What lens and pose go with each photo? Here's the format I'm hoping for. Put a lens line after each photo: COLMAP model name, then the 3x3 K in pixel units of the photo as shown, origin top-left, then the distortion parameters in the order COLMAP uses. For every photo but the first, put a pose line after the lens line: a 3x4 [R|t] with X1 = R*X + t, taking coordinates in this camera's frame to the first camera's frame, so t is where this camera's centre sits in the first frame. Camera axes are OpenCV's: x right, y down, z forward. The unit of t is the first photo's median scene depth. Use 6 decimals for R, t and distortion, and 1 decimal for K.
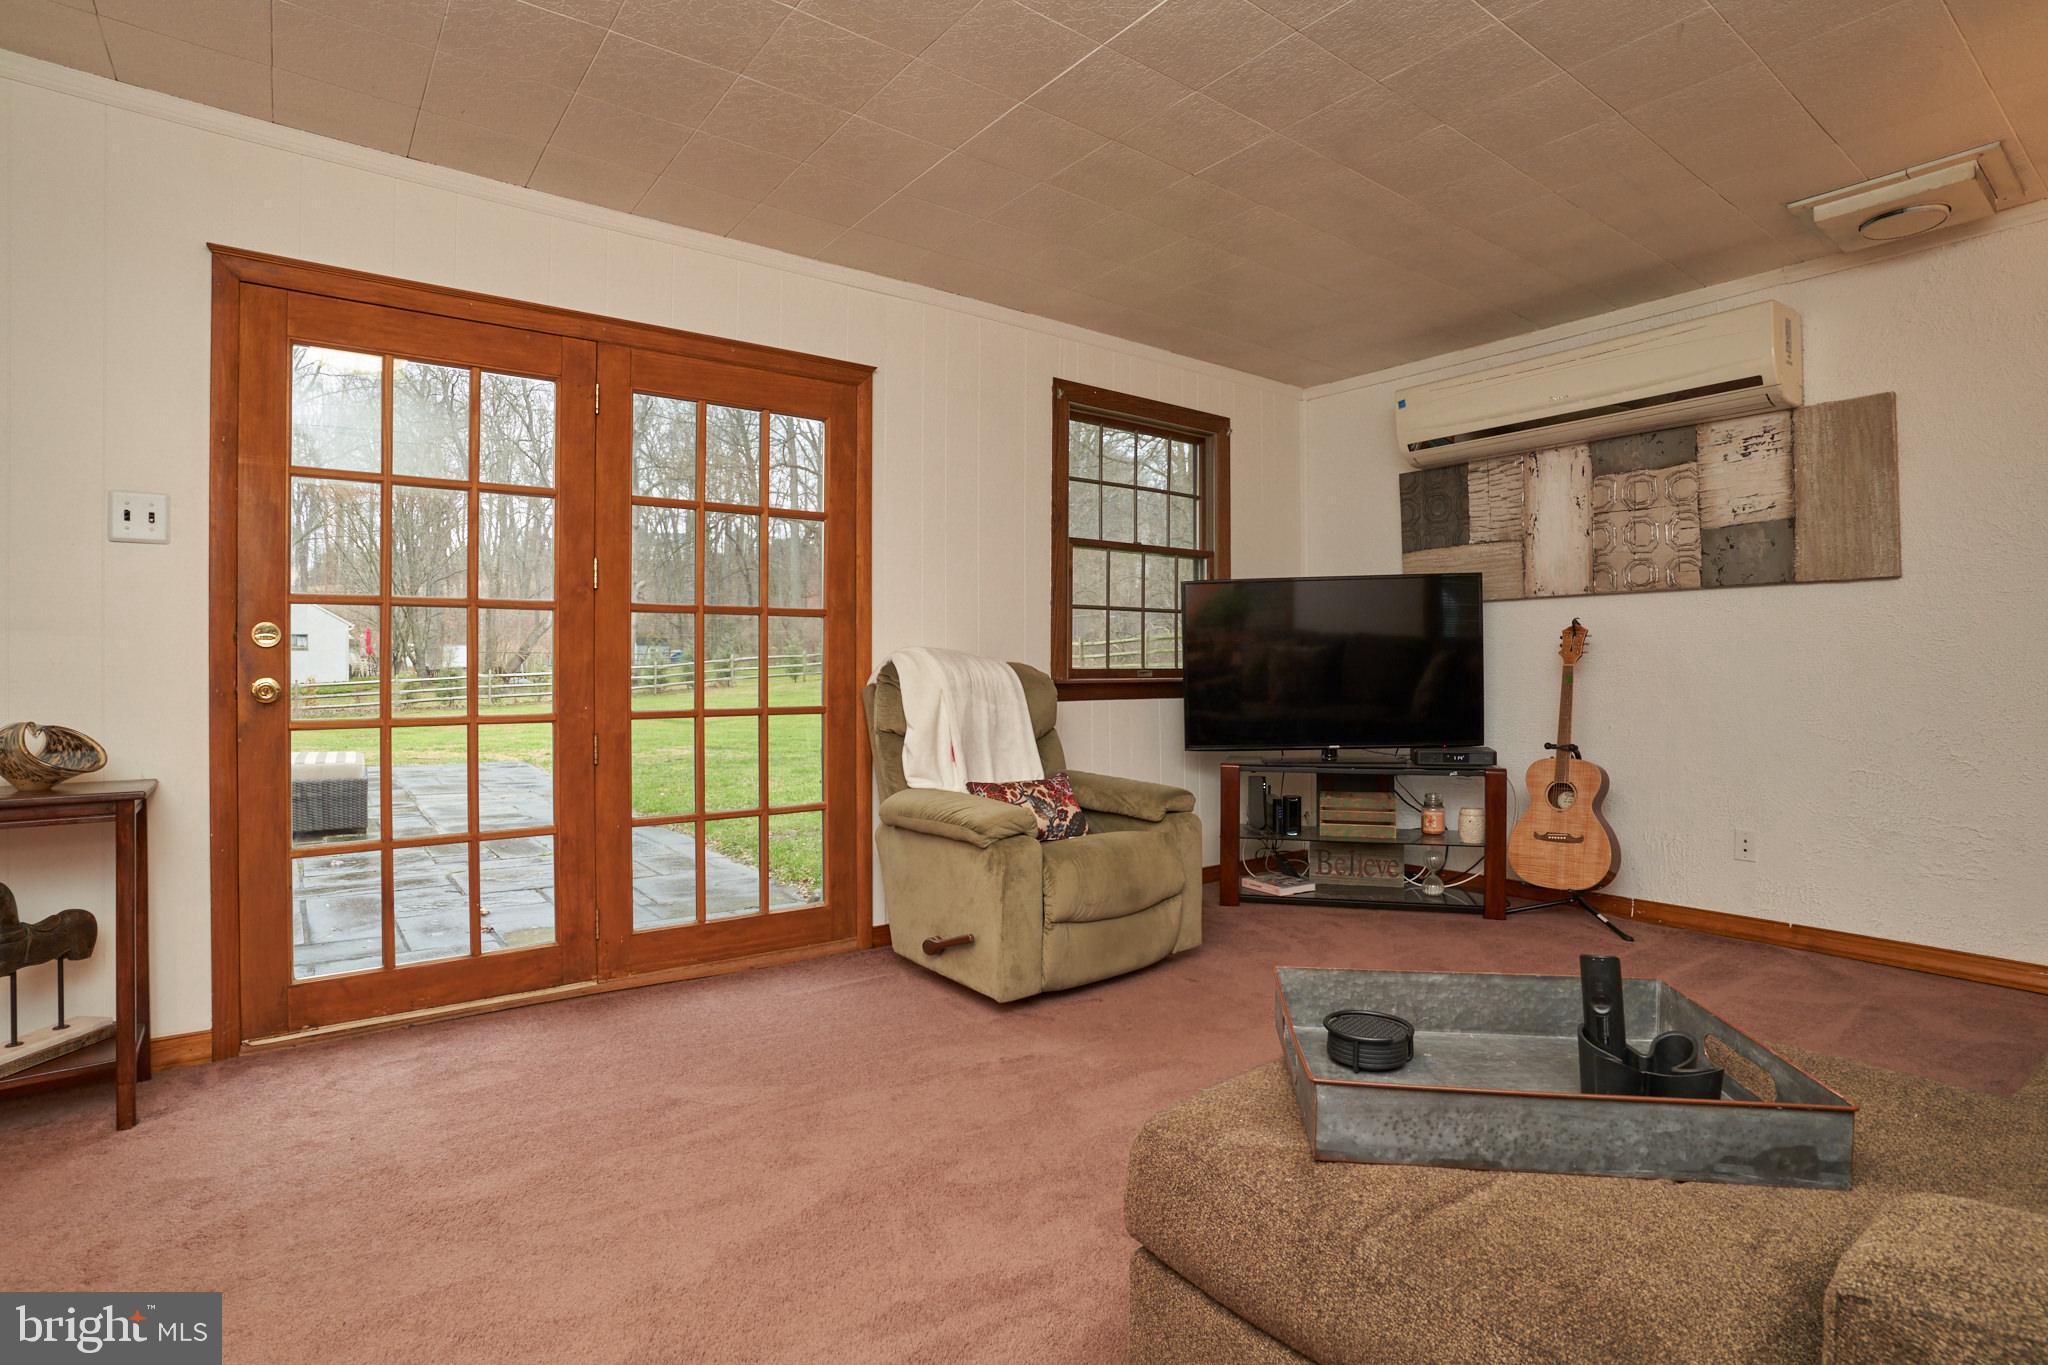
lens RADIAL K [[1006.4, 0, 1024.0], [0, 1006.4, 682.5], [0, 0, 1]] dist [-0.095790, 0.041127]
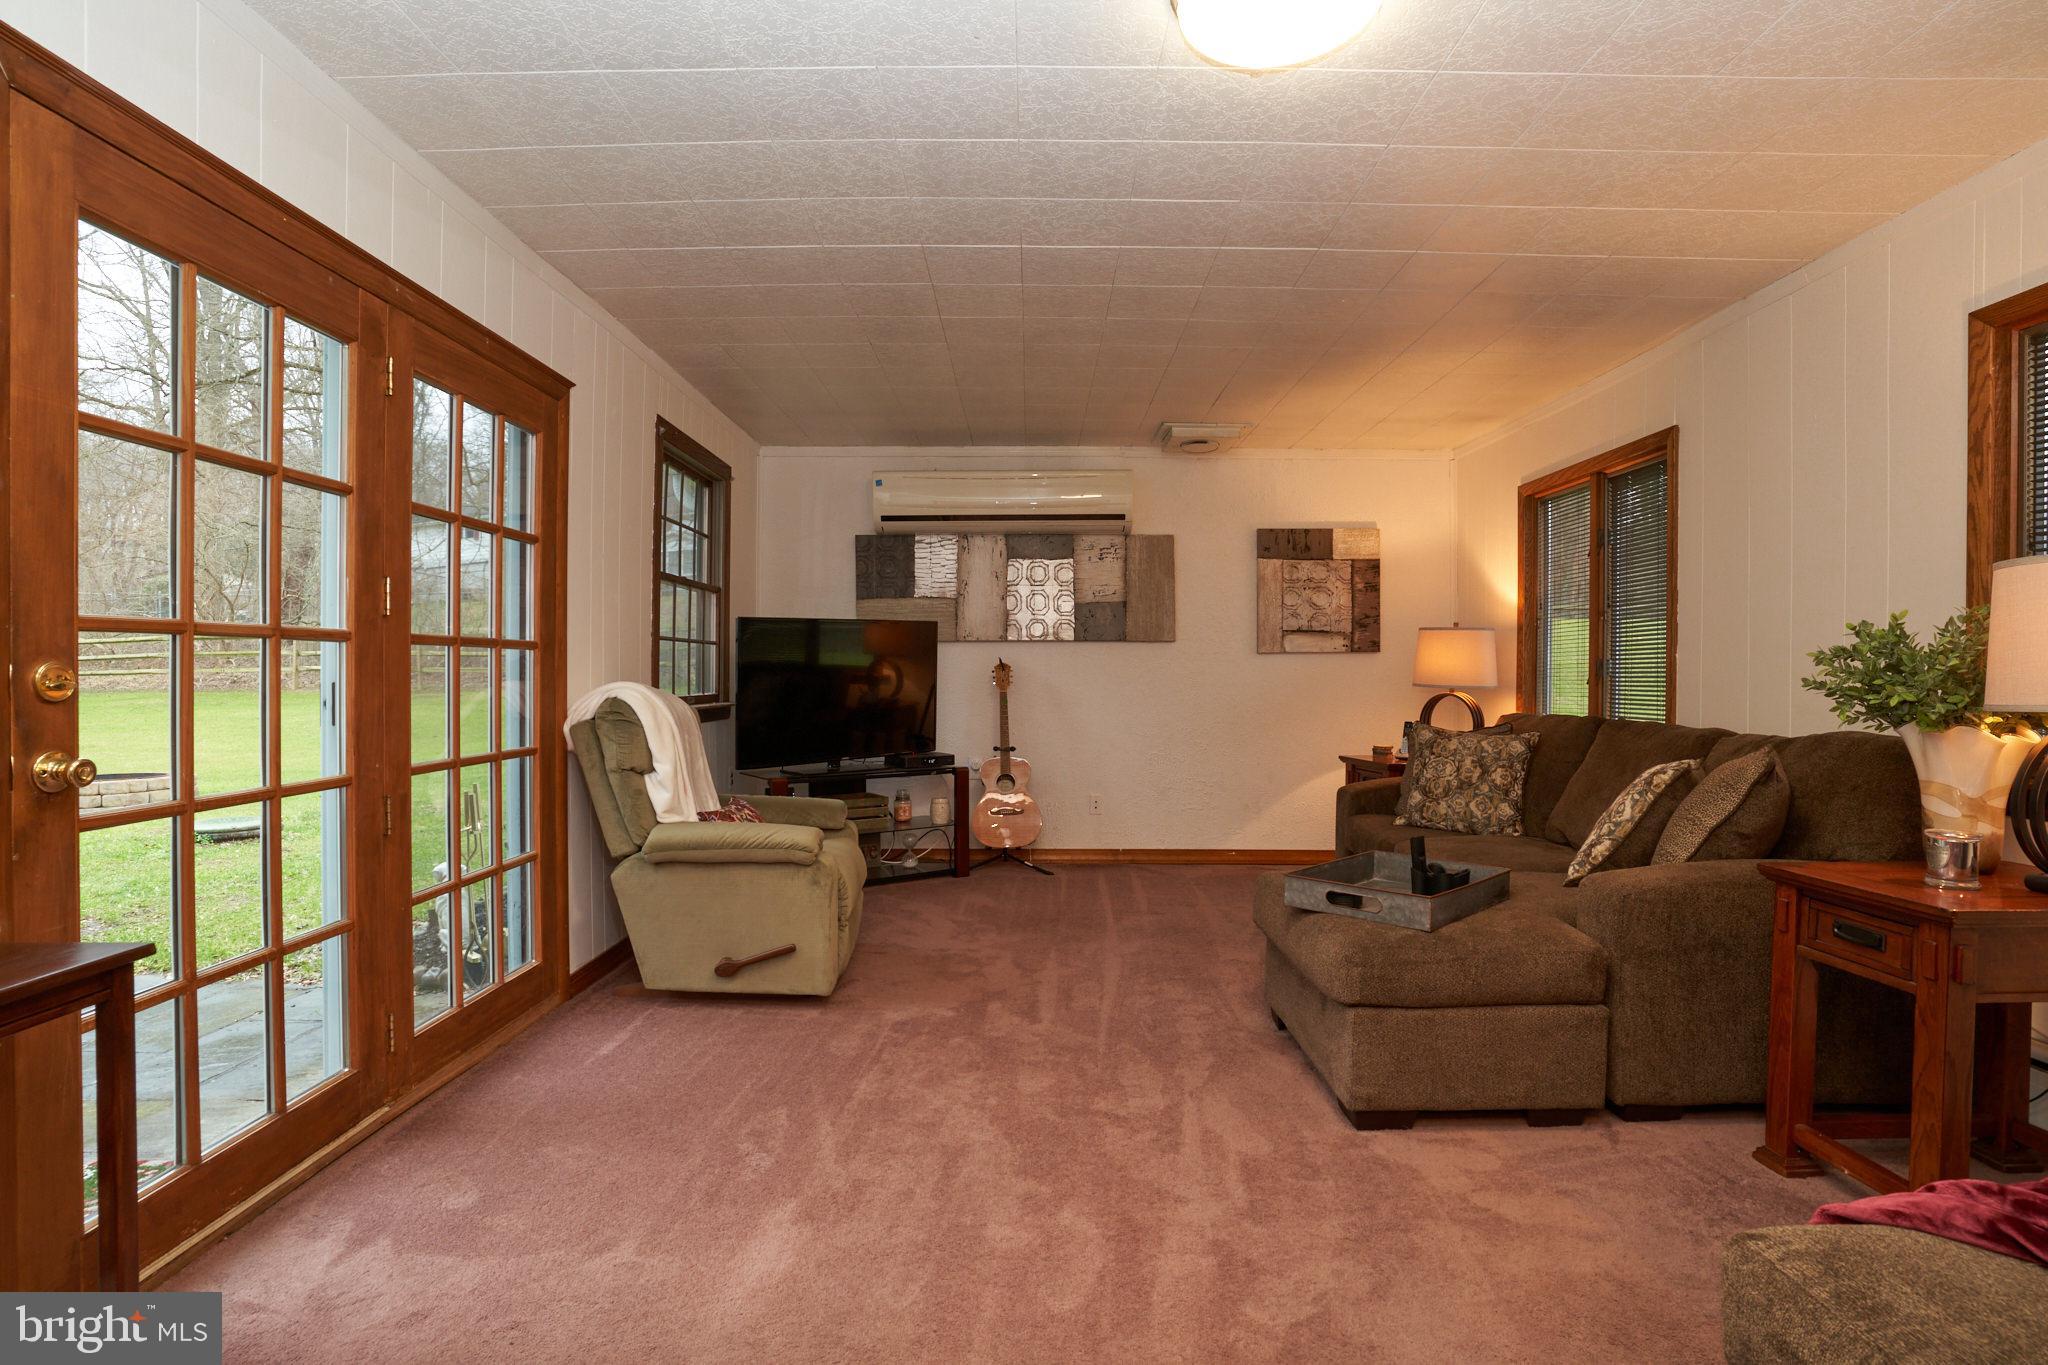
lens RADIAL K [[1006.4, 0, 1024.0], [0, 1006.4, 682.5], [0, 0, 1]] dist [-0.095790, 0.041127]
pose [[0.605616, -0.003014, 0.795752, -0.605856], [0.005327, 0.999986, -0.000266, -0.030442], [-0.795739, 0.004400, 0.605623, 0.091574]]
